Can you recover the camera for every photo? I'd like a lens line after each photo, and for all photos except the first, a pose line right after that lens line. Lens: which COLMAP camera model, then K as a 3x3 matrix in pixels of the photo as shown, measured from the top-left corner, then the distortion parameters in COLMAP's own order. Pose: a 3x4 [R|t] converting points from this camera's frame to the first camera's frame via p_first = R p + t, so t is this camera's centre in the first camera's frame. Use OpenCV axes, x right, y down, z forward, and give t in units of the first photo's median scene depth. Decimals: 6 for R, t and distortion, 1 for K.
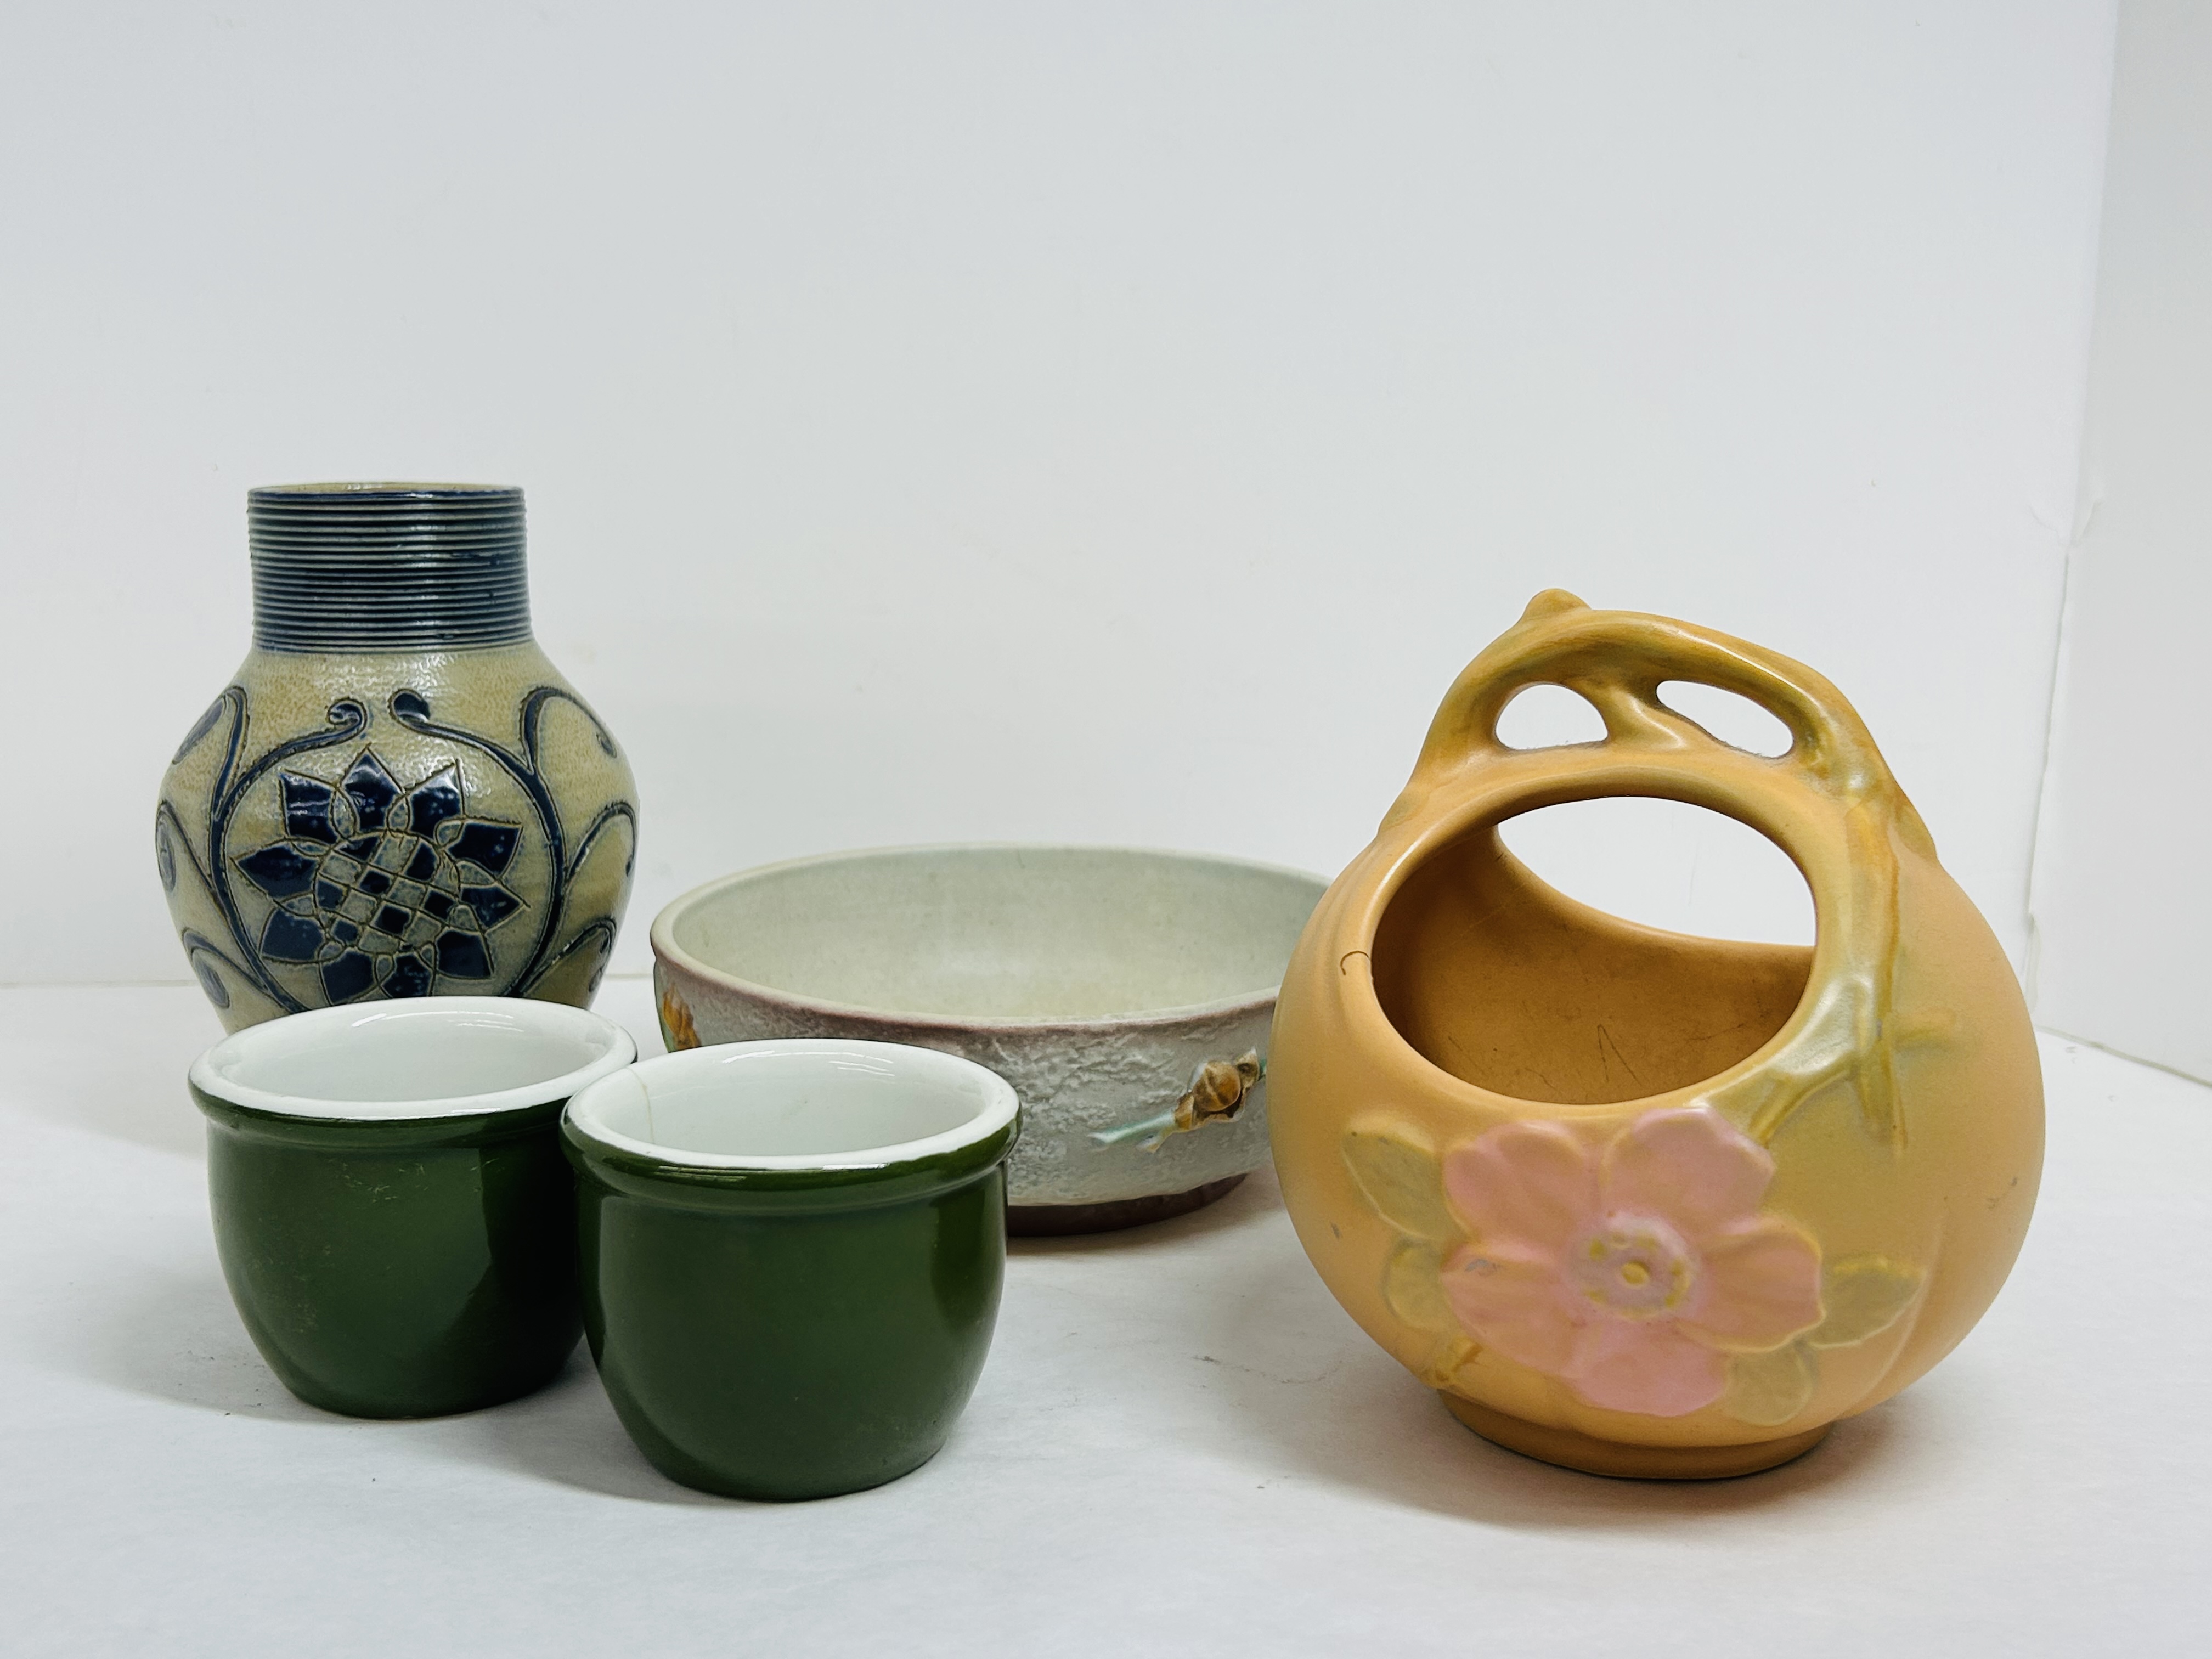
lens RADIAL K [[2342.5, 0, 1106.0], [0, 2342.5, 829.5], [0, 0, 1]] dist [0.040560, -0.006664]
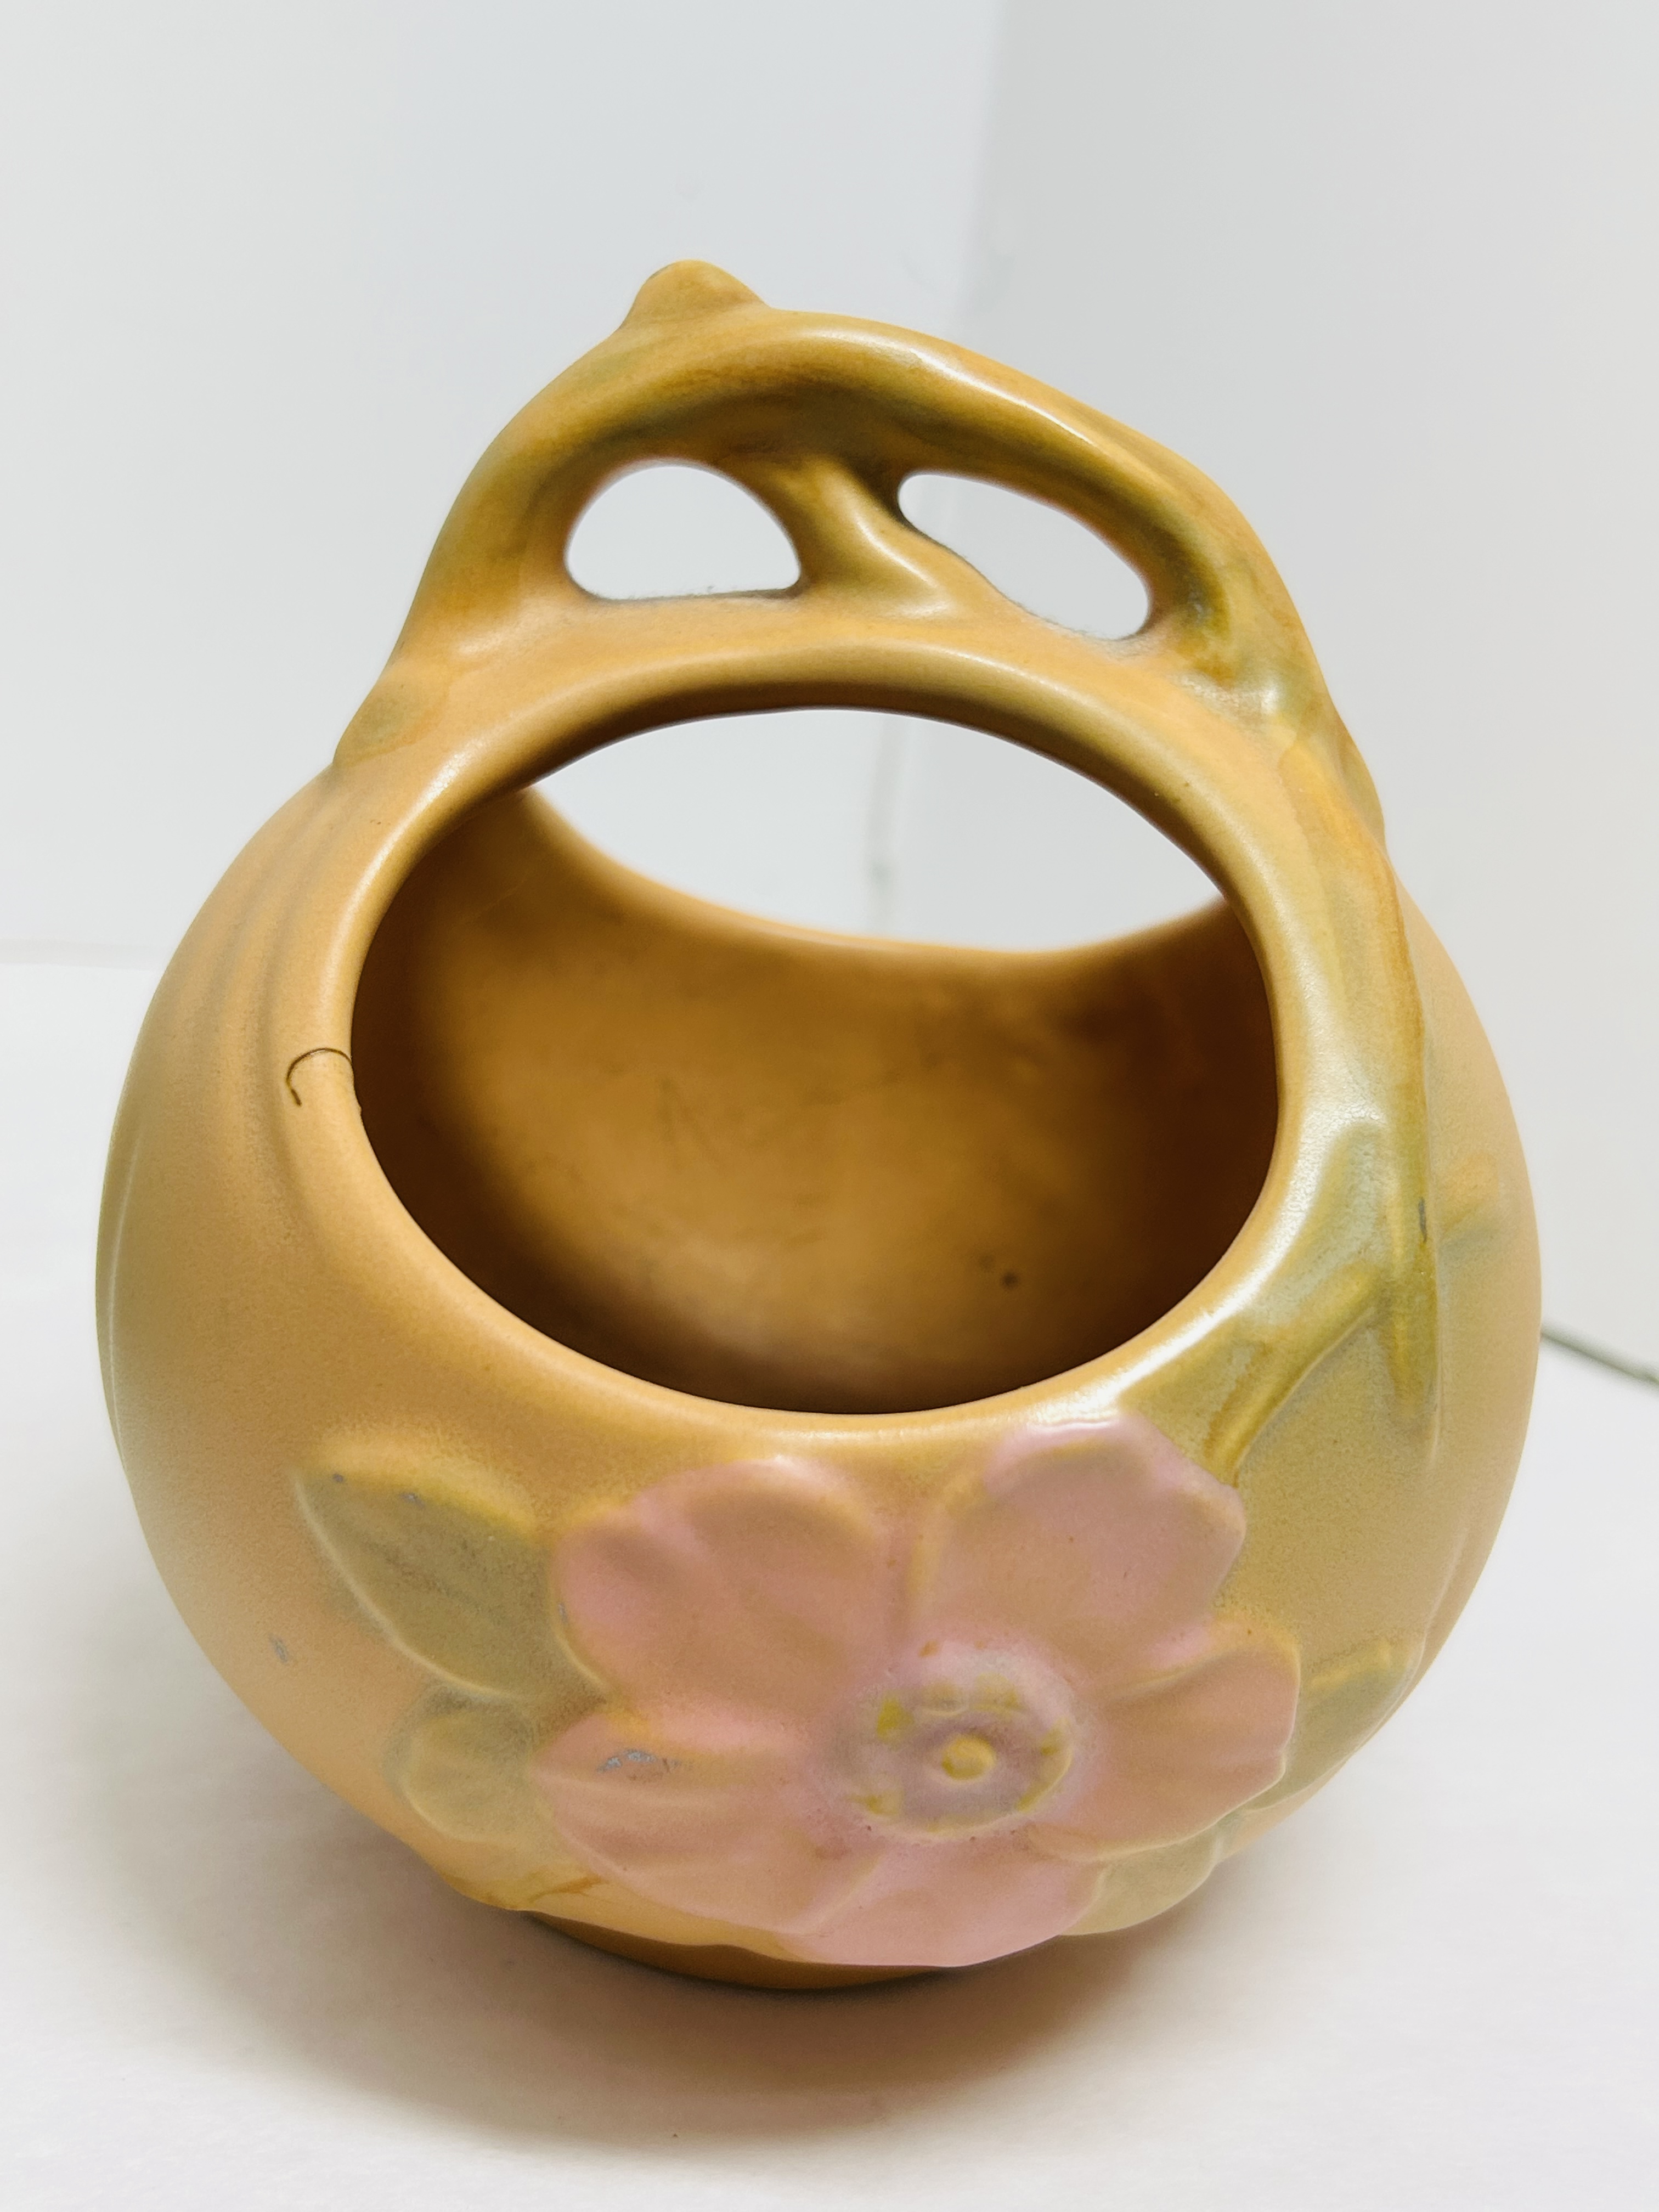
lens RADIAL K [[2342.5, 0, 829.5], [0, 2342.5, 1106.0], [0, 0, 1]] dist [0.040560, -0.006664]
pose [[0.914153, -0.041546, 0.403234, 0.015837], [-0.035179, 0.982851, 0.181017, -0.023373], [-0.403839, -0.179663, 0.897014, 0.605926]]
